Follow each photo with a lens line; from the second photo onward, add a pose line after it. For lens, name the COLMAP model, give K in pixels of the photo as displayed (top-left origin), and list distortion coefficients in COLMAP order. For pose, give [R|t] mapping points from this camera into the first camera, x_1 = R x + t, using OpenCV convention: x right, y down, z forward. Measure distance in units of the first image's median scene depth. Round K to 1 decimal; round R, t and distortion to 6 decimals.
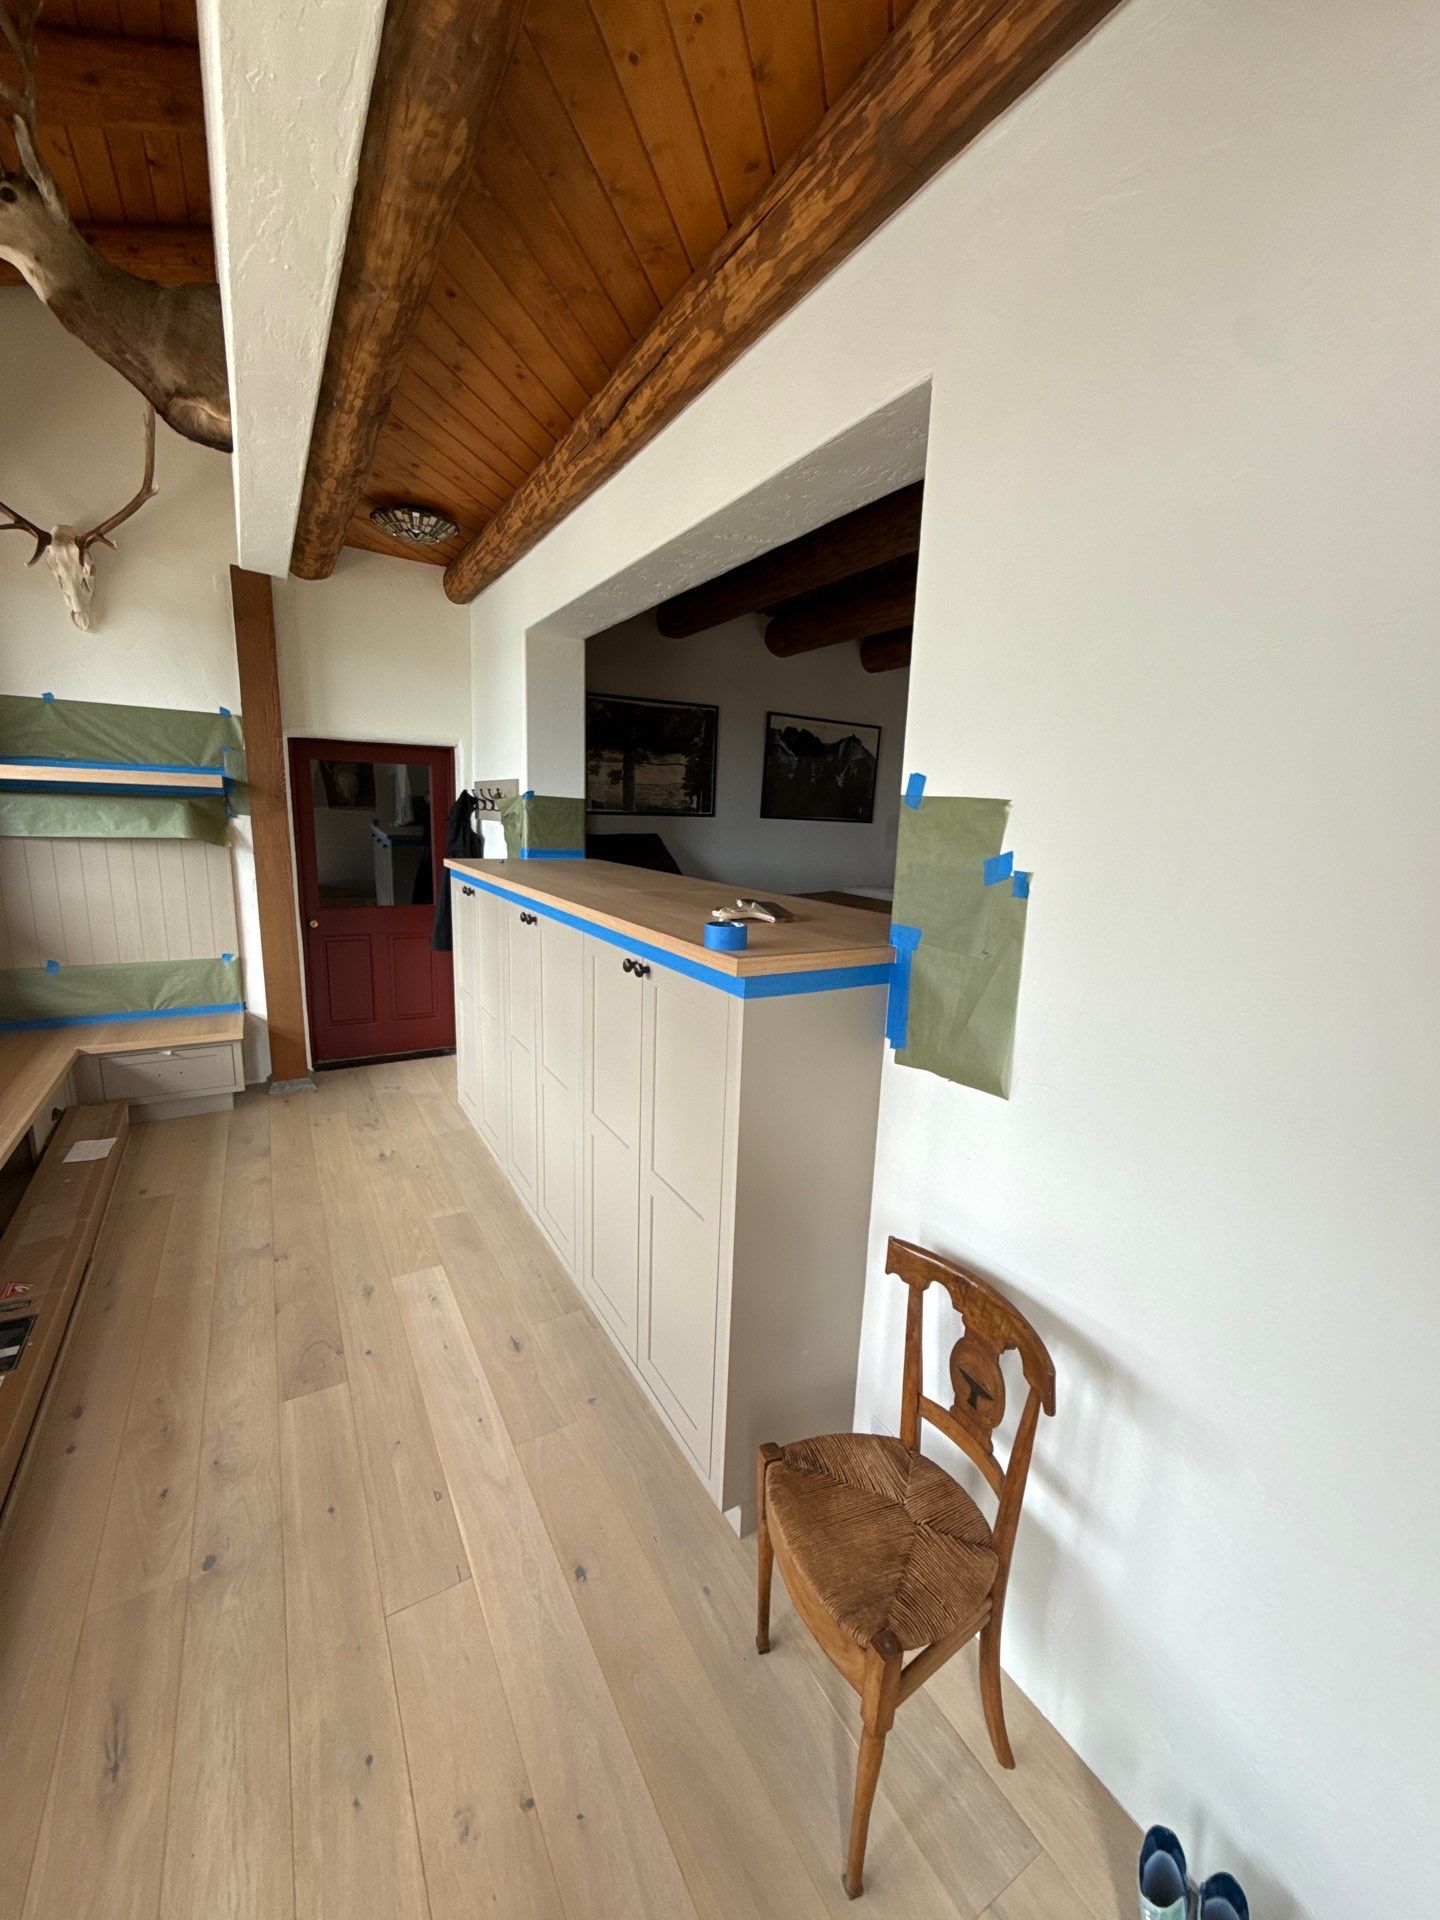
lens RADIAL K [[761.7, 0, 720.8], [0, 761.7, 961.2], [0, 0, 1]] dist [0.001459, -0.000620]
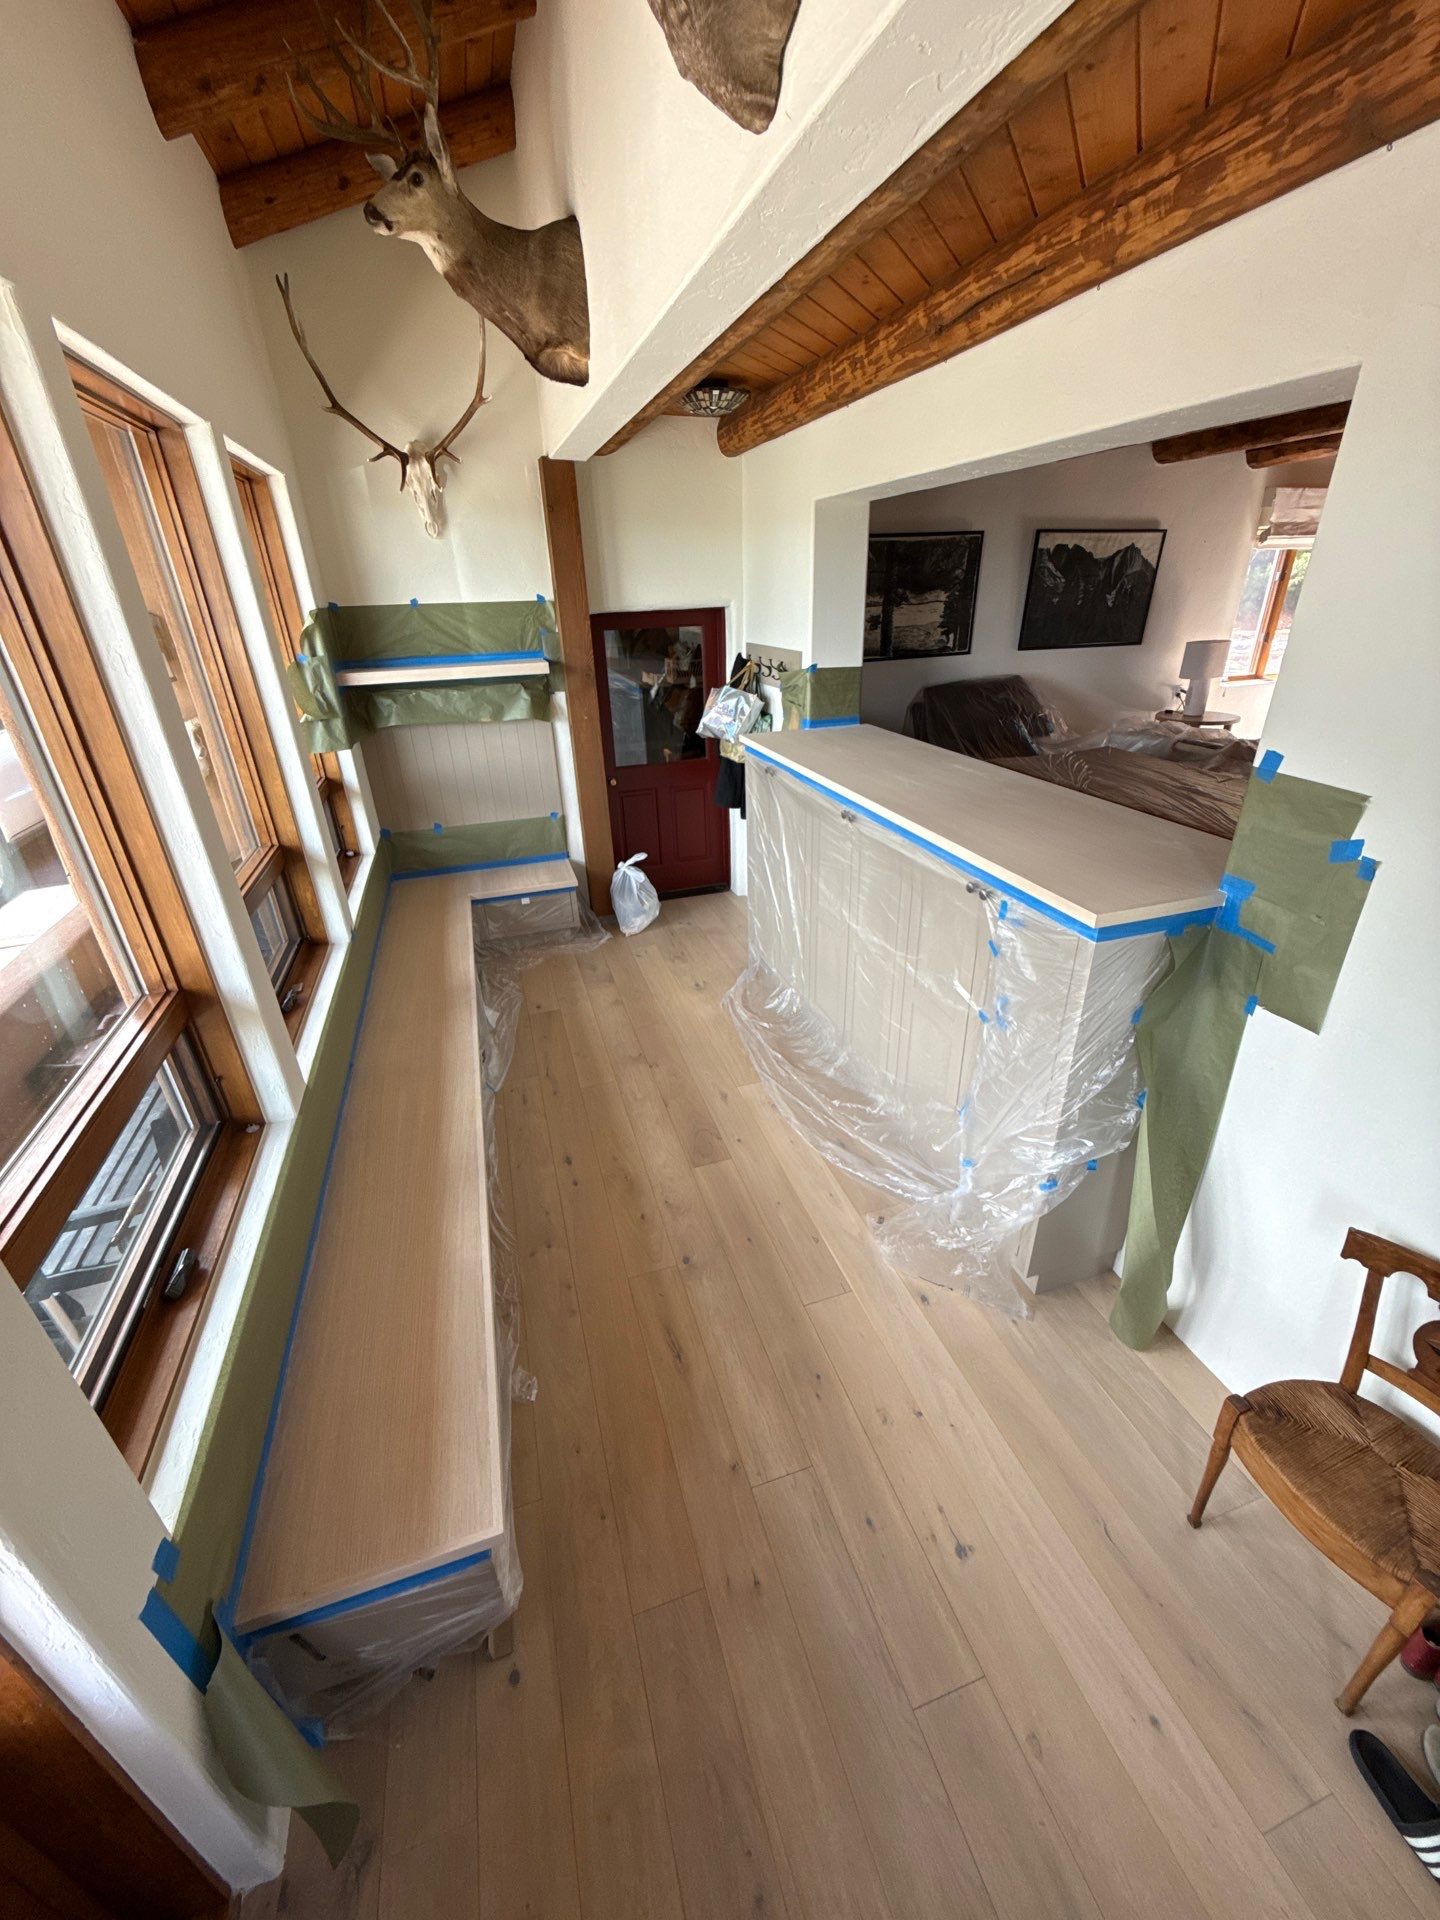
lens RADIAL K [[761.7, 0, 722.5], [0, 761.7, 958.3], [0, 0, 1]] dist [0.001459, -0.000620]
pose [[0.971944, 0.043022, -0.231246, -0.140335], [0.018821, 0.965754, 0.258778, -0.133310], [0.234459, -0.255870, 0.937848, -0.181717]]
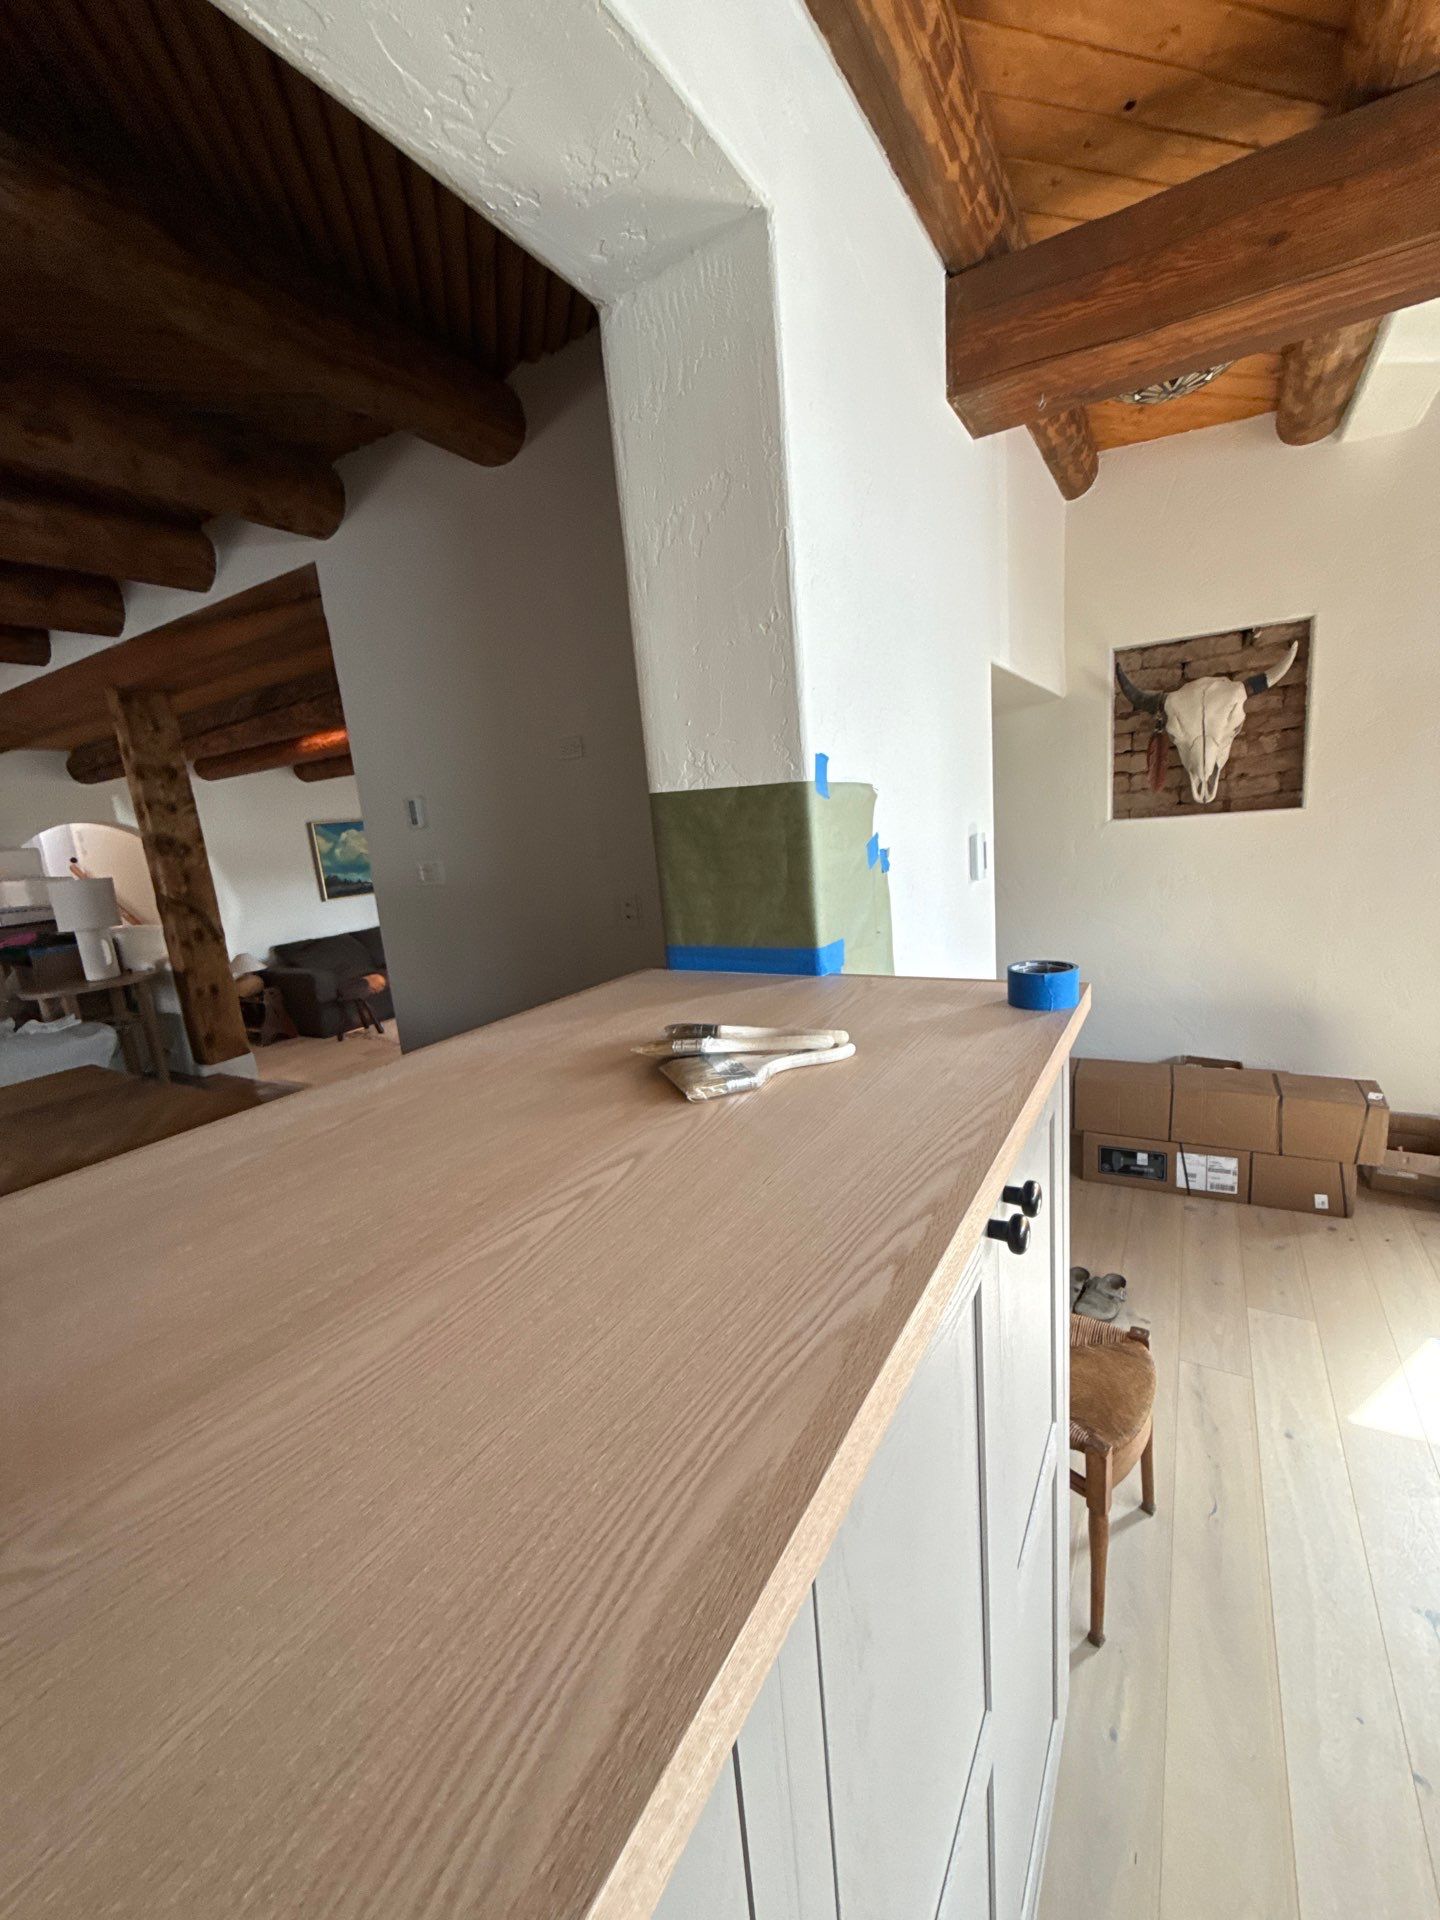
lens RADIAL K [[761.7, 0, 726.6], [0, 761.7, 961.8], [0, 0, 1]] dist [0.001459, -0.000620]
pose [[-0.471584, -0.158378, 0.867482, -0.223073], [0.240595, 0.923307, 0.299364, -0.160209], [-0.848365, 0.349887, -0.397311, 0.767101]]
